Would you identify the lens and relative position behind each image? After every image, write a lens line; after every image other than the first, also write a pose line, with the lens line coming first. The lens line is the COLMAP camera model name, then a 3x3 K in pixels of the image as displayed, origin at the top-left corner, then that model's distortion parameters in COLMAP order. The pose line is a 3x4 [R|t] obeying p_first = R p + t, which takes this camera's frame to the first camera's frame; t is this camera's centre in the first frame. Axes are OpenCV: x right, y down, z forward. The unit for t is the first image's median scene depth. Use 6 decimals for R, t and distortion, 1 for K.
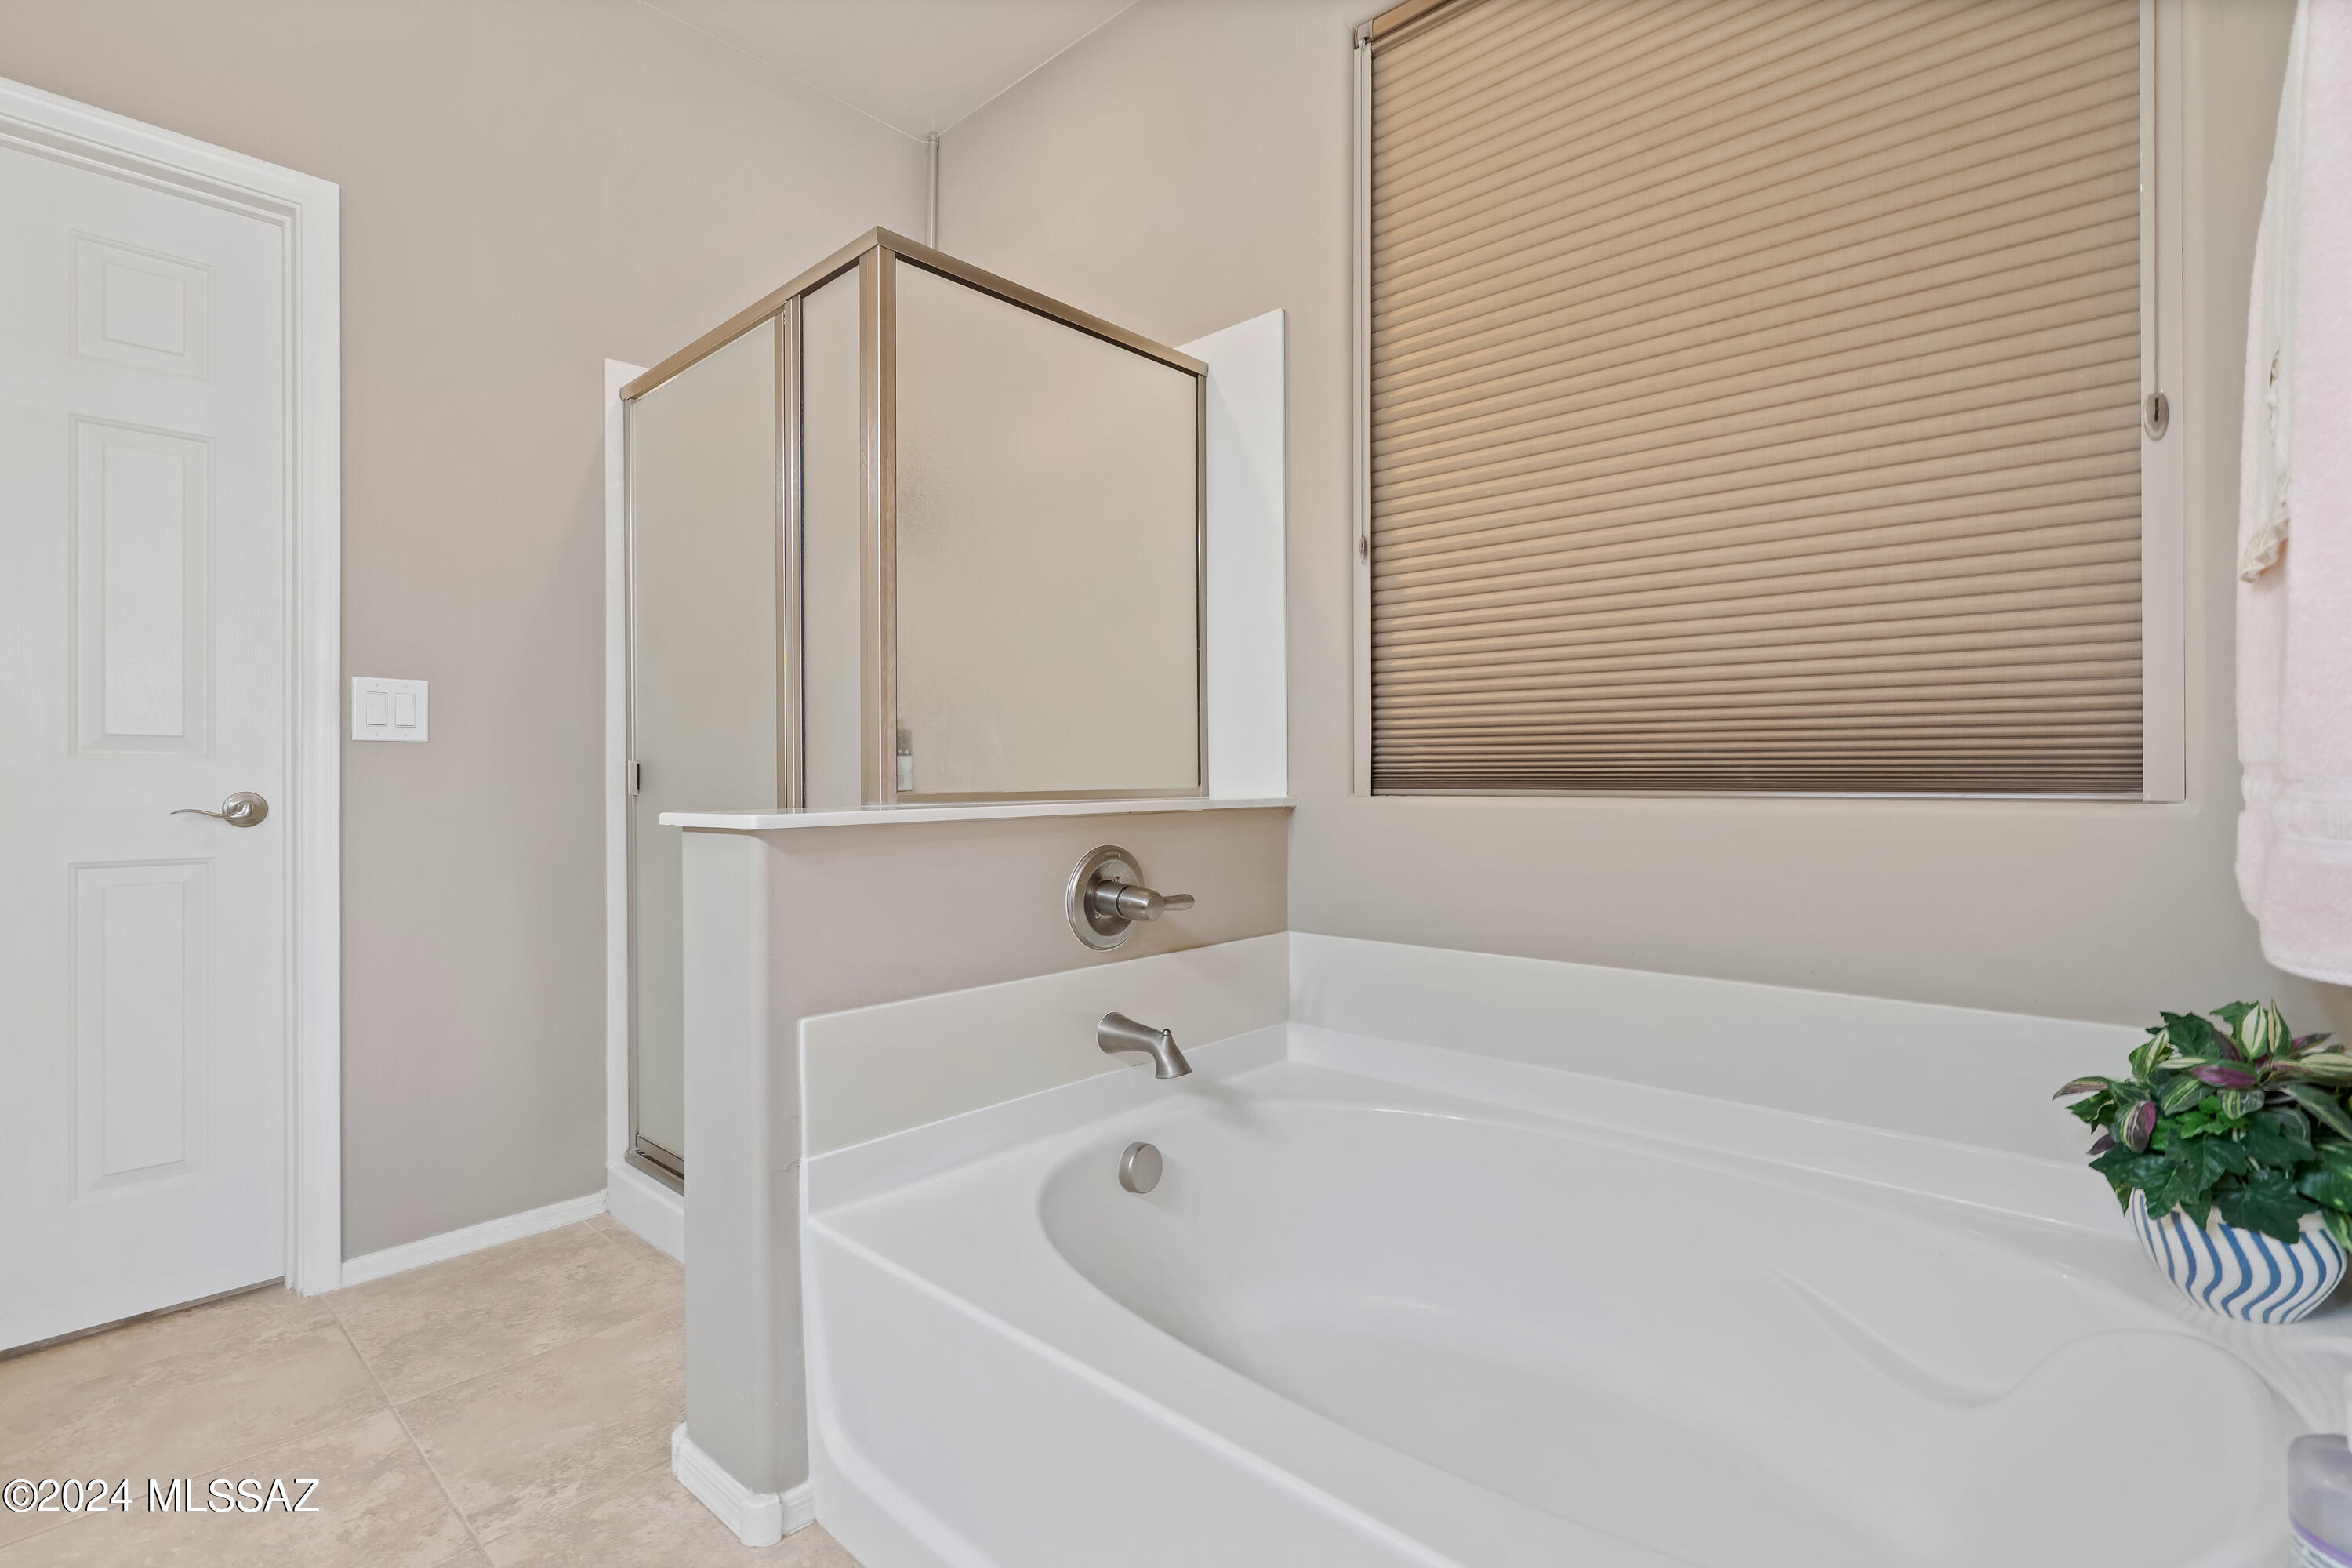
lens RADIAL K [[1087.2, 0, 1182.3], [0, 1087.2, 782.7], [0, 0, 1]] dist [-0.005711, 0.002795]
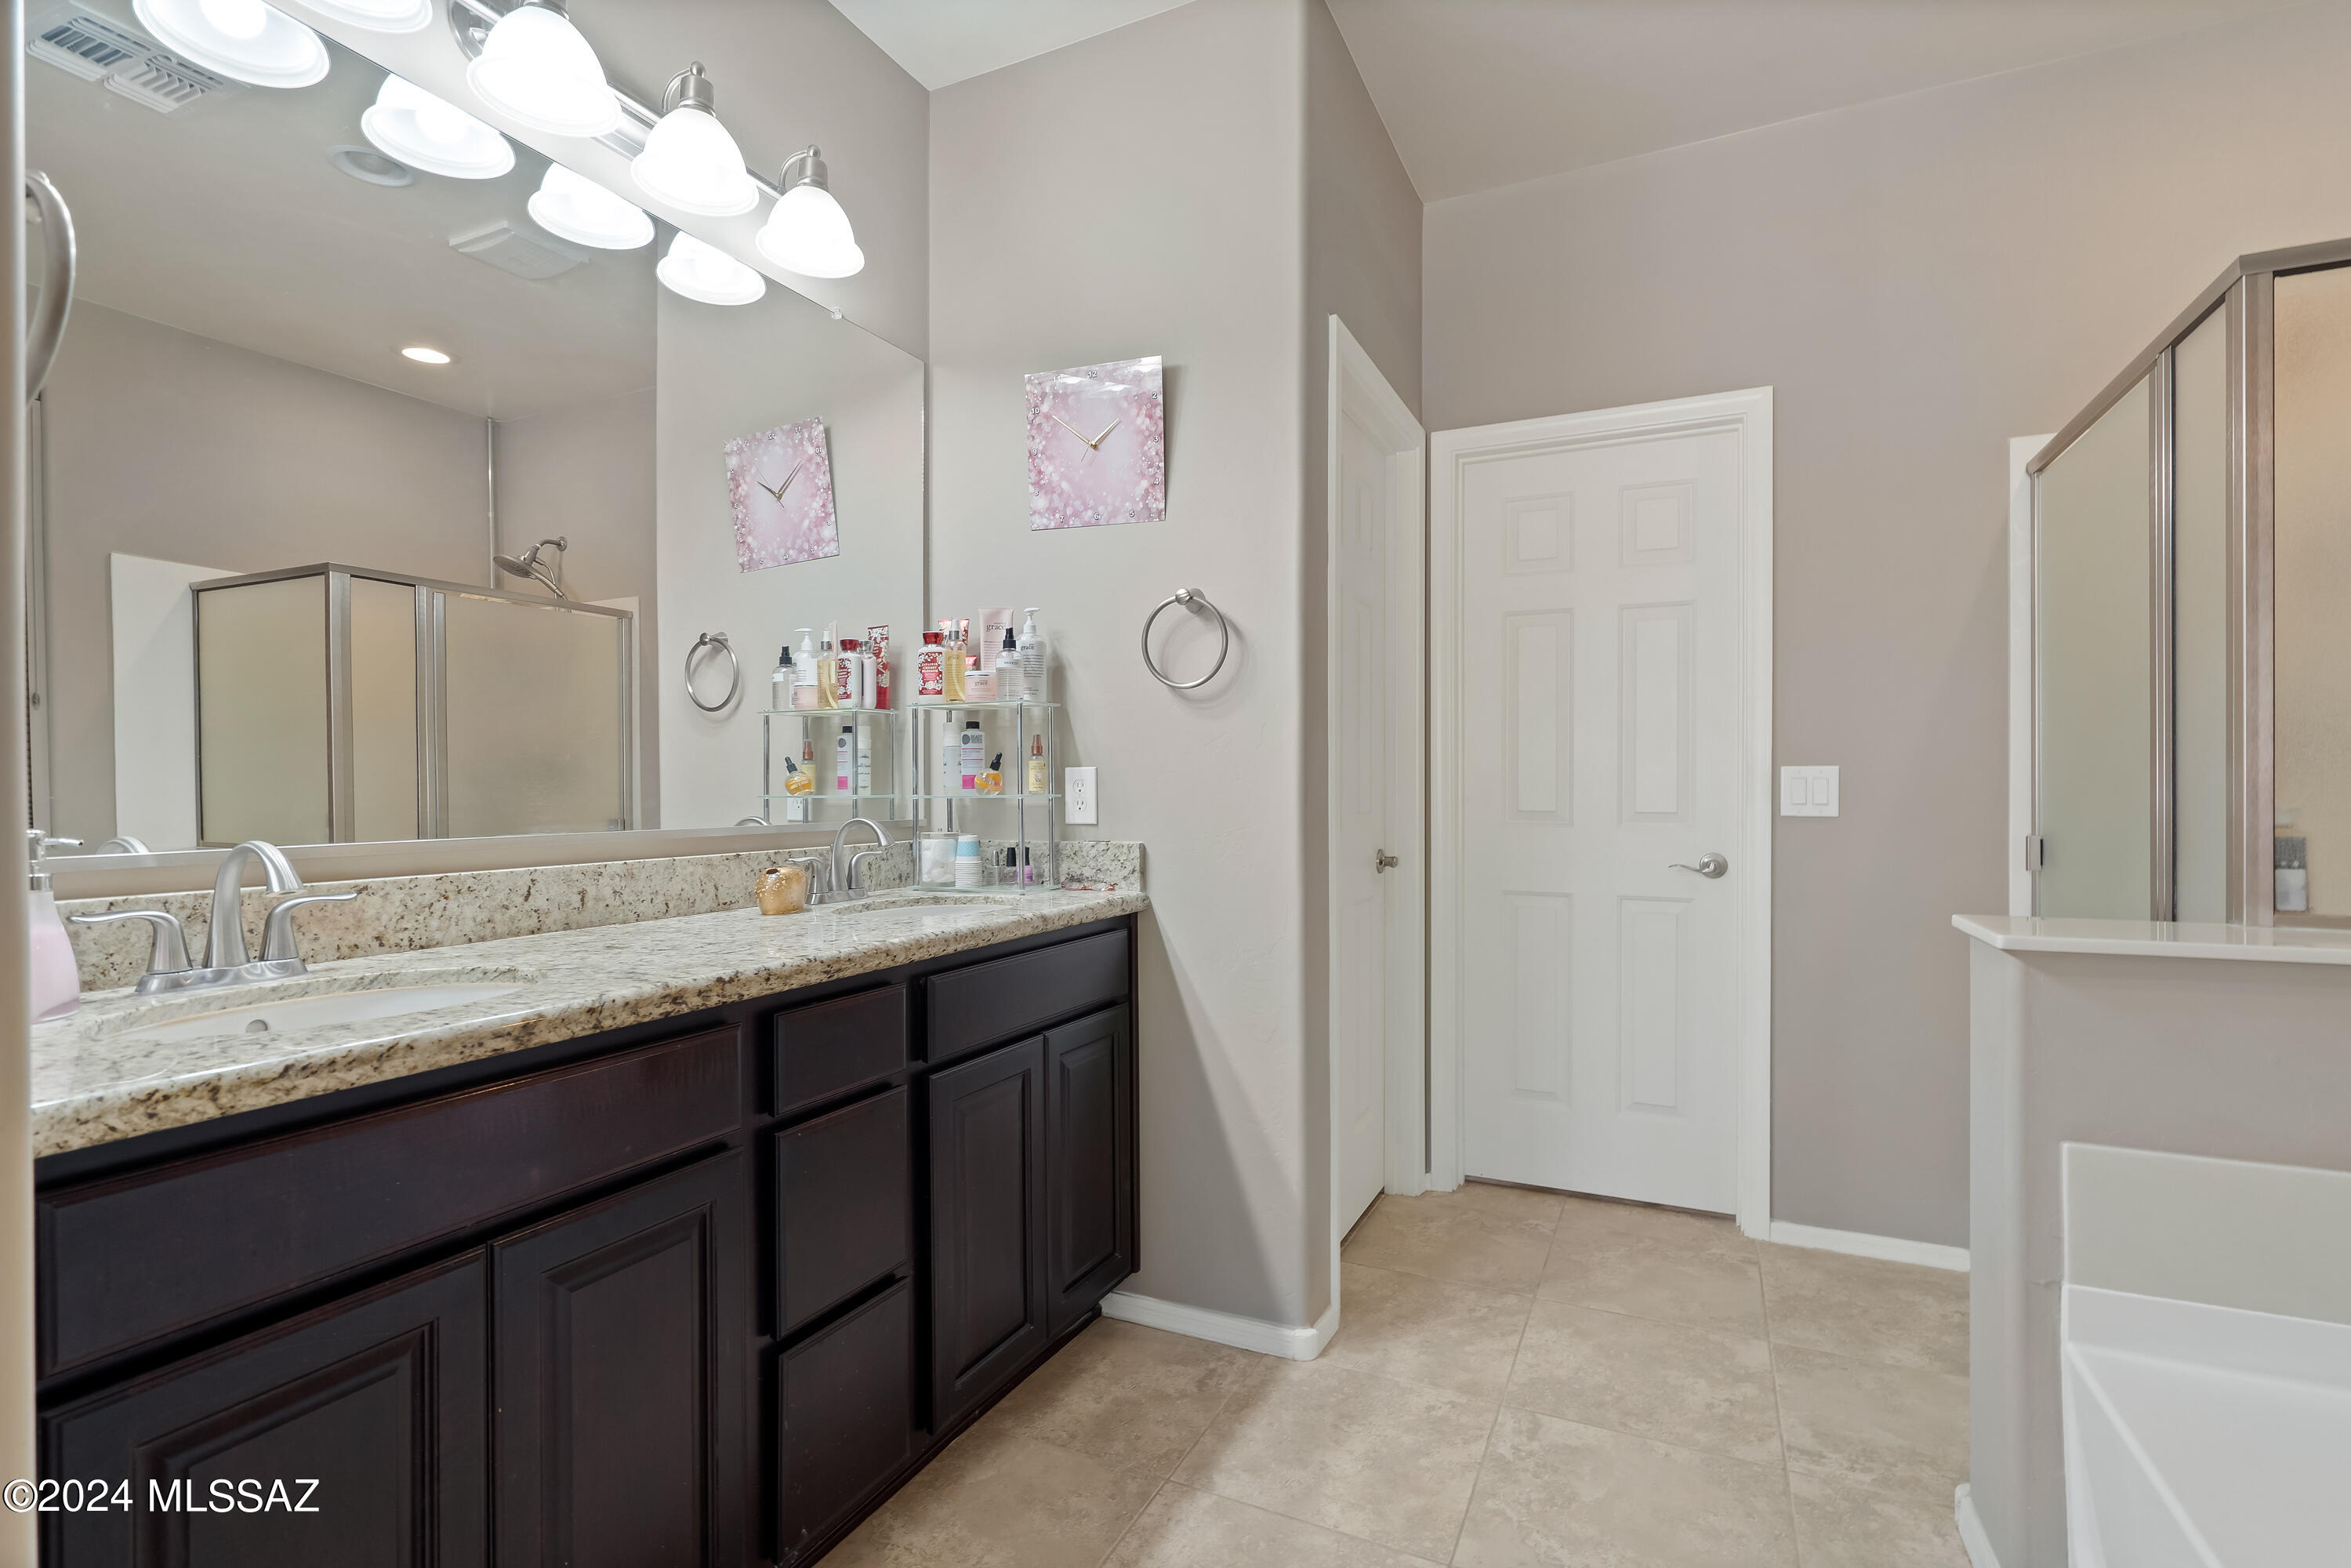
lens RADIAL K [[1086.8, 0, 1174.4], [0, 1086.8, 786.9], [0, 0, 1]] dist [-0.005711, 0.002795]
pose [[0.285440, 0.003505, -0.958390, 0.288699], [-0.001753, 0.999994, 0.003135, -0.086613], [0.958395, 0.000785, 0.285444, -0.054897]]
